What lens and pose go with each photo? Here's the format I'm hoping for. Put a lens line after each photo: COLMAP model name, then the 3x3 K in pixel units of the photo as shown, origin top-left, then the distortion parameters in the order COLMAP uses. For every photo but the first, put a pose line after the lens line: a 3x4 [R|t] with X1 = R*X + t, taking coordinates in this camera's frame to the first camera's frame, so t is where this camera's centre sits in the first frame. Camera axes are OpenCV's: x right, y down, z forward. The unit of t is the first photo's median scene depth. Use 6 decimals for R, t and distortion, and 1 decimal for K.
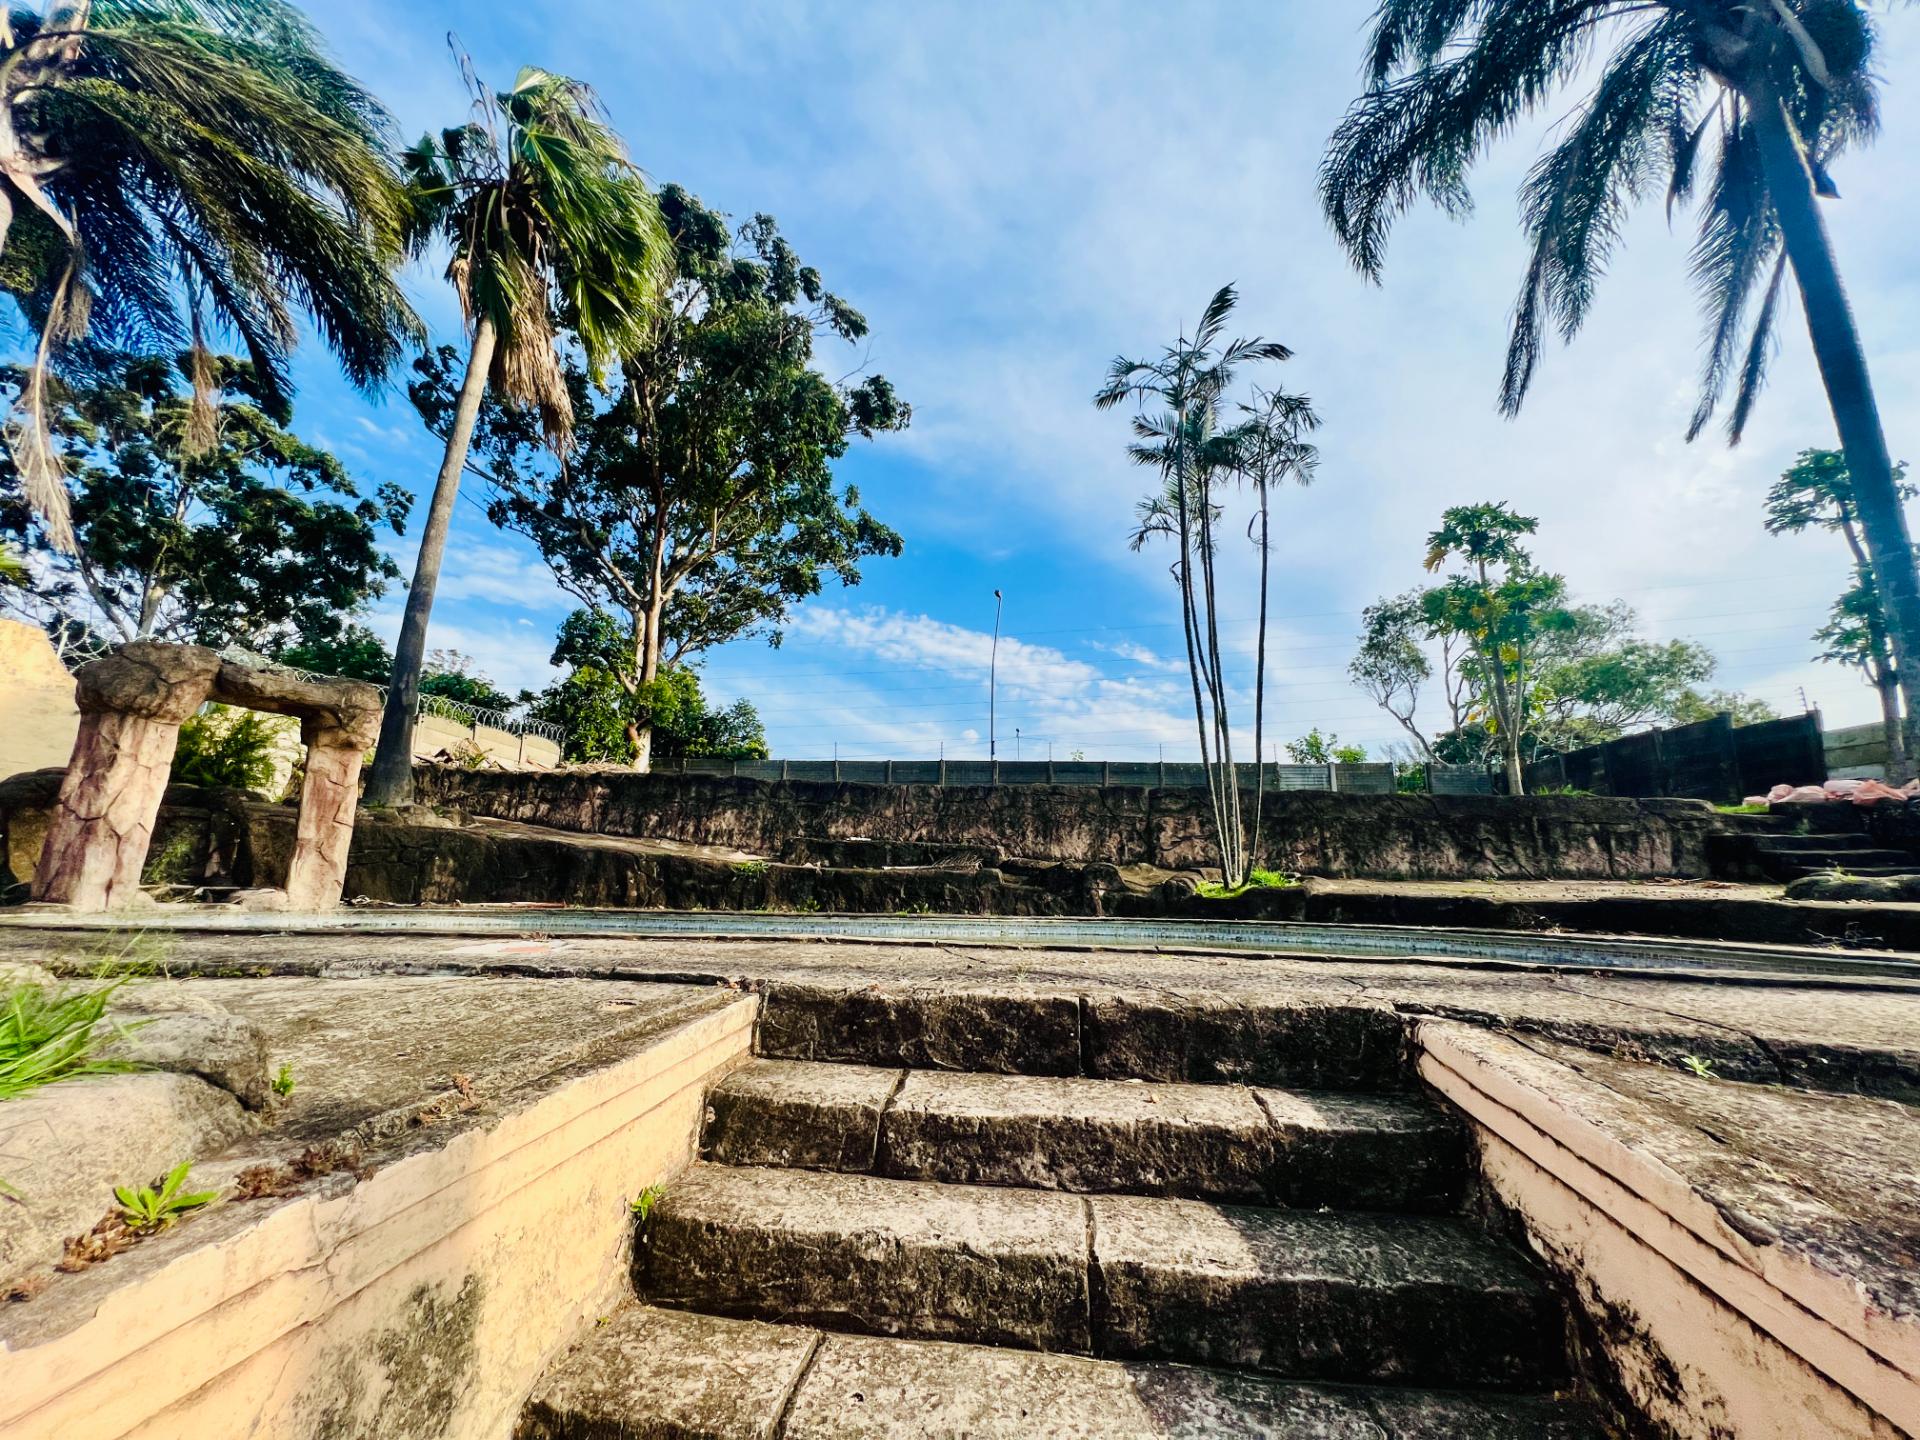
lens RADIAL K [[771.8, 0, 960.0], [0, 771.8, 720.0], [0, 0, 1]] dist [0.003211, 0.000383]
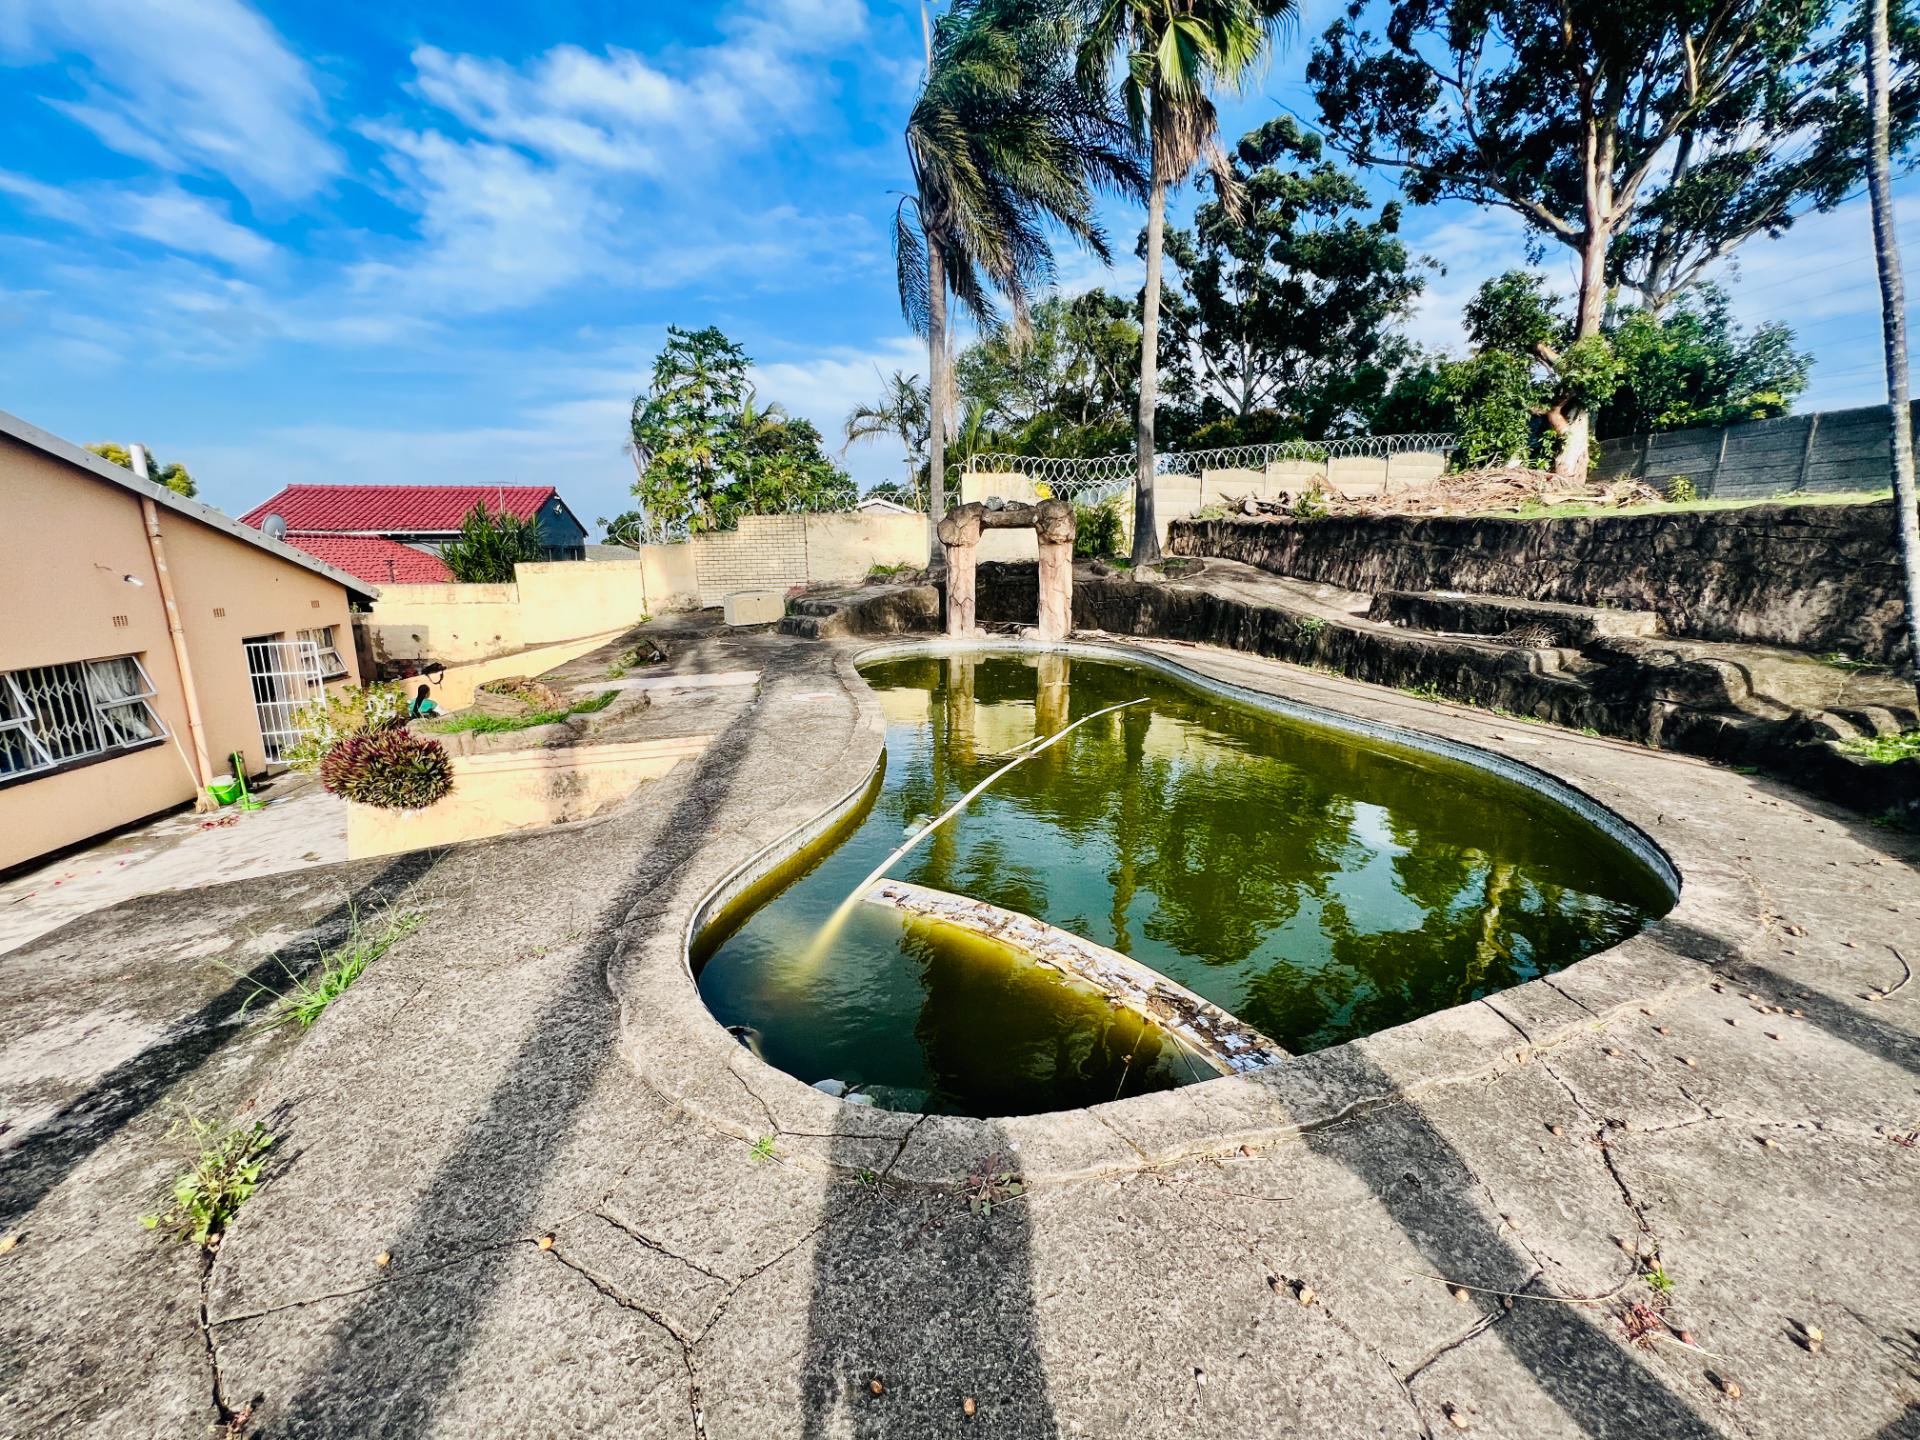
lens RADIAL K [[771.8, 0, 960.0], [0, 771.8, 720.0], [0, 0, 1]] dist [0.003211, 0.000383]
pose [[0.247192, 0.189437, -0.950268, 0.530319], [0.215629, 0.945357, 0.244549, -0.036046], [0.944670, -0.265356, 0.192837, 0.279699]]
